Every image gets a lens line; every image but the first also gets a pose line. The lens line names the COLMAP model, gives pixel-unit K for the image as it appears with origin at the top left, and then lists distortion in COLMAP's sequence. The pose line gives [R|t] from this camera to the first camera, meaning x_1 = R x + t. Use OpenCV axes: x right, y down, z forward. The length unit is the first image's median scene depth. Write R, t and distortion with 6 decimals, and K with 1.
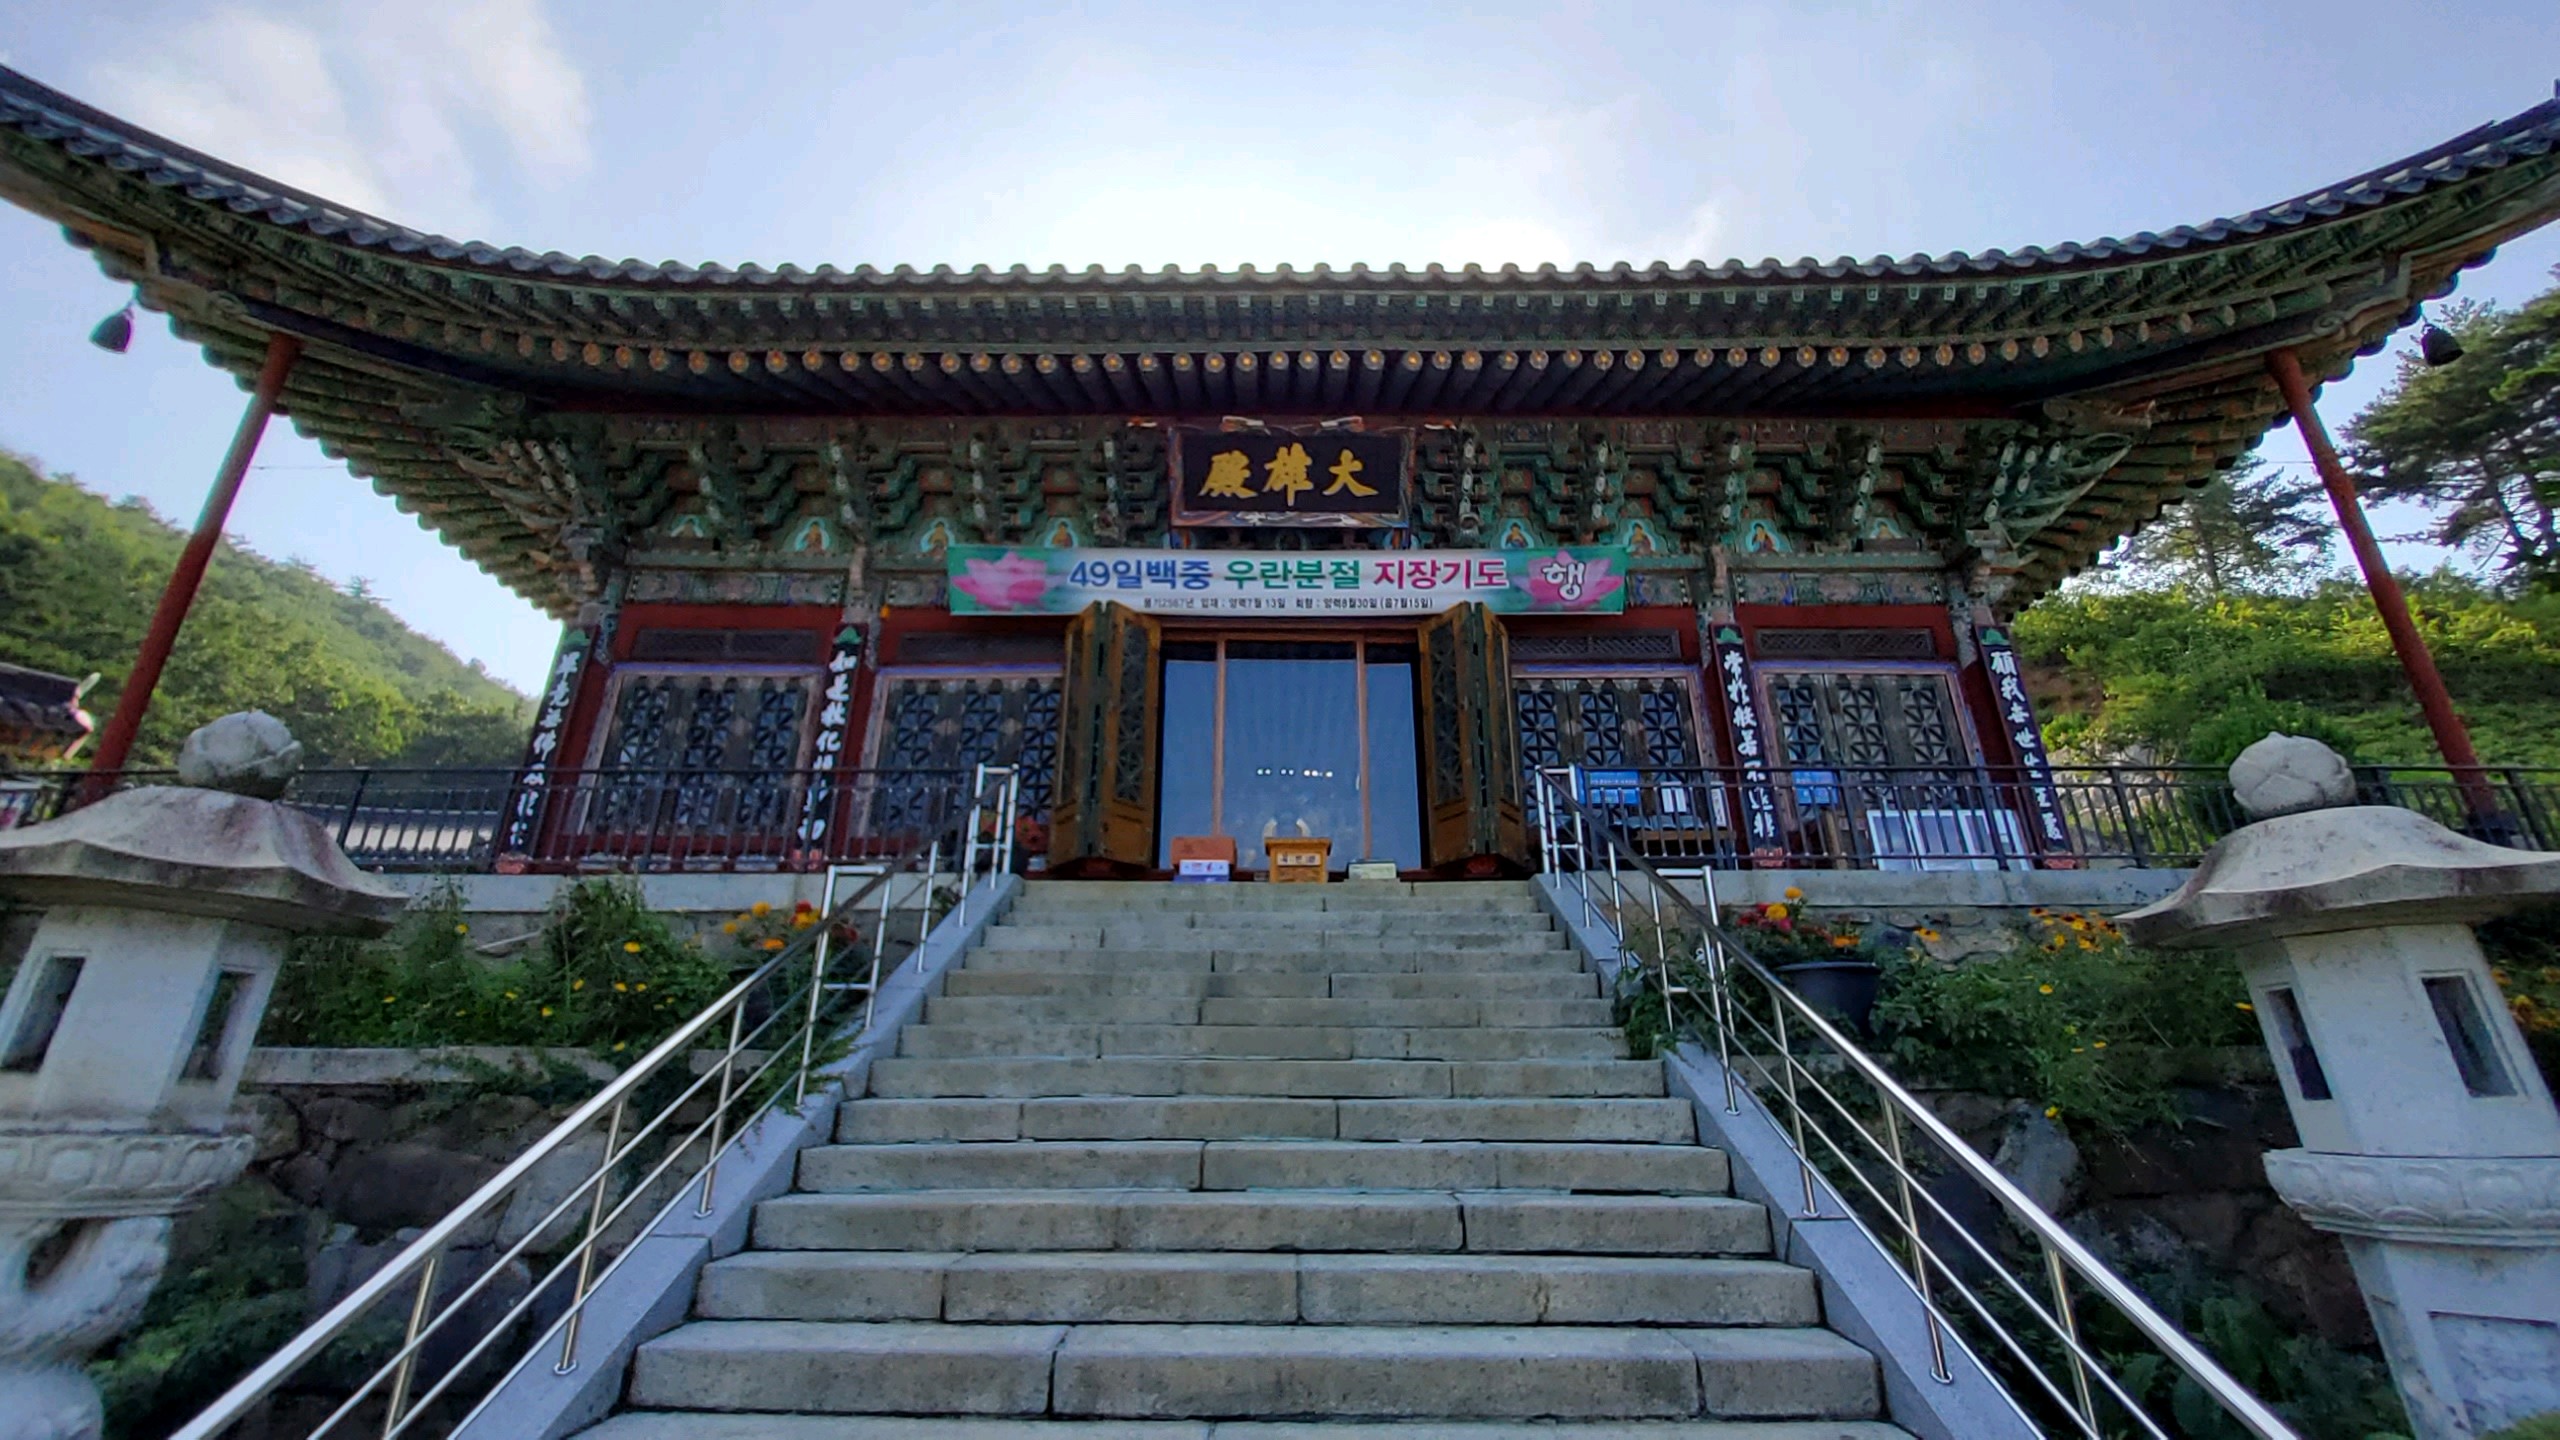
lens RADIAL K [[1021.1, 0, 1280.9], [0, 1021.1, 706.5], [0, 0, 1]] dist [-0.001781, -0.005788]
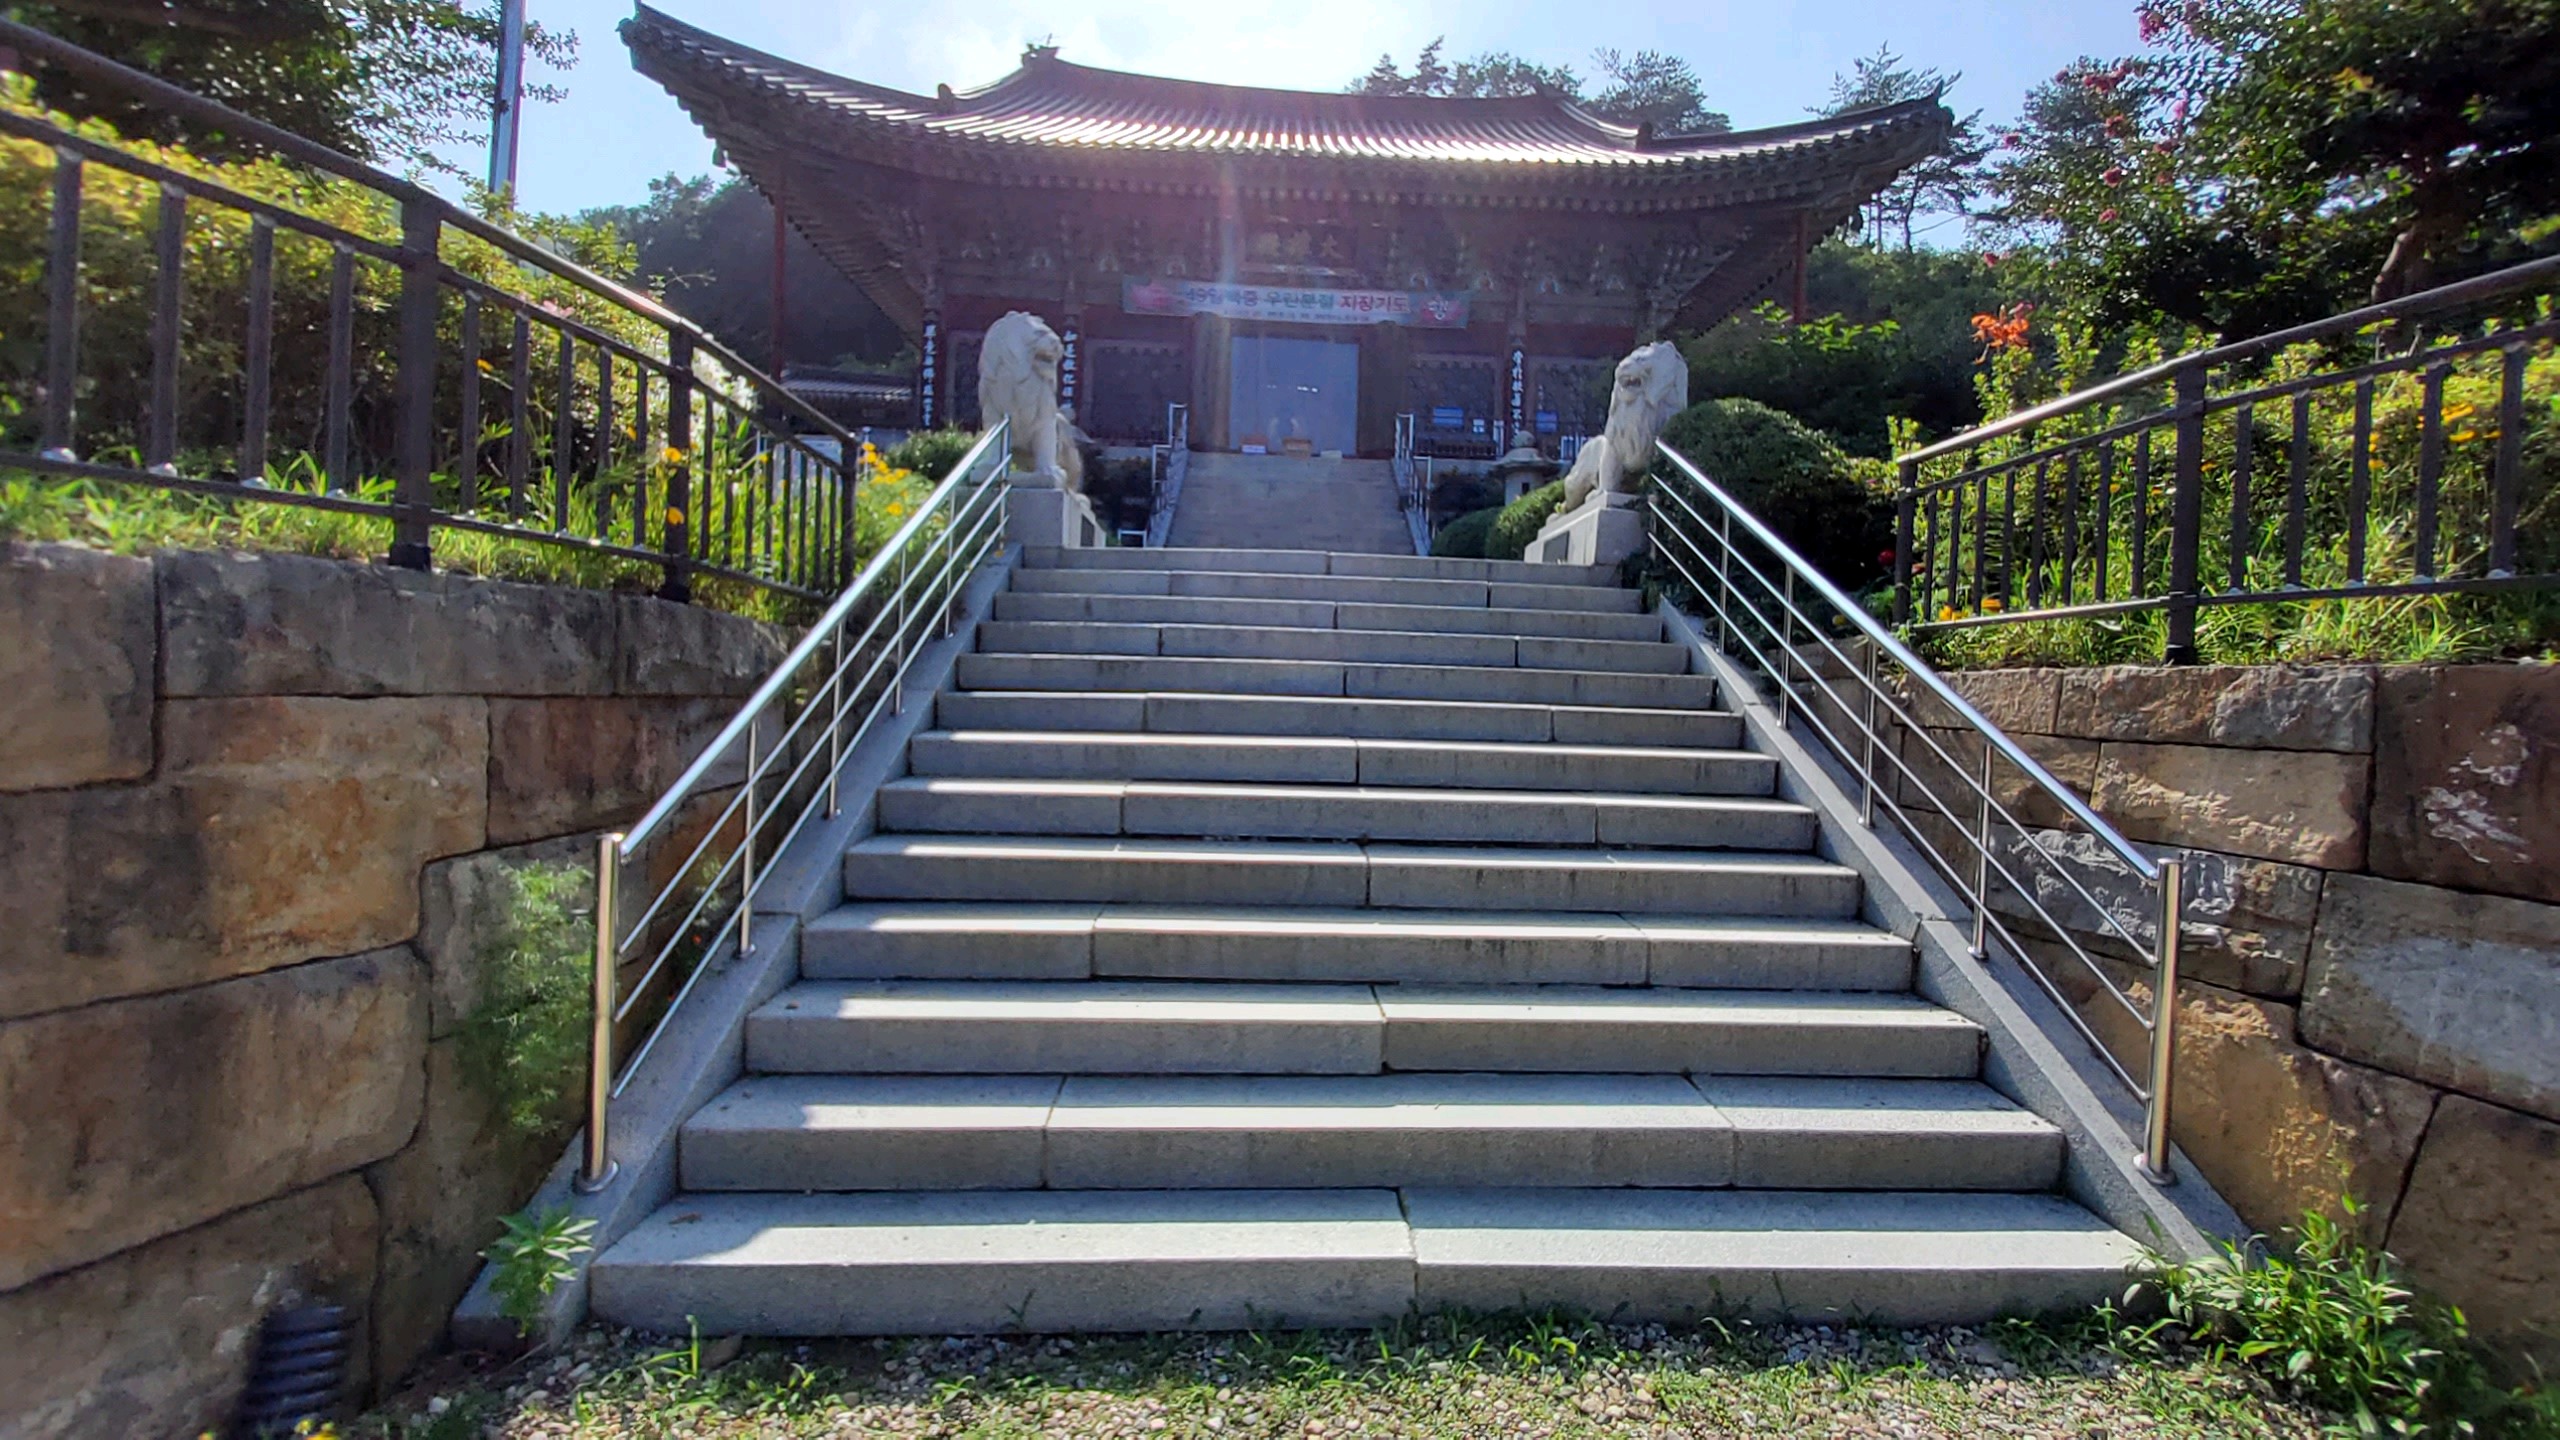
lens RADIAL K [[1021.1, 0, 1307.1], [0, 1021.1, 695.9], [0, 0, 1]] dist [-0.001781, -0.005788]
pose [[0.998237, 0.029651, 0.051412, -0.053759], [-0.046821, 0.925763, 0.375193, -0.163976], [-0.036471, -0.376939, 0.925520, -1.121491]]
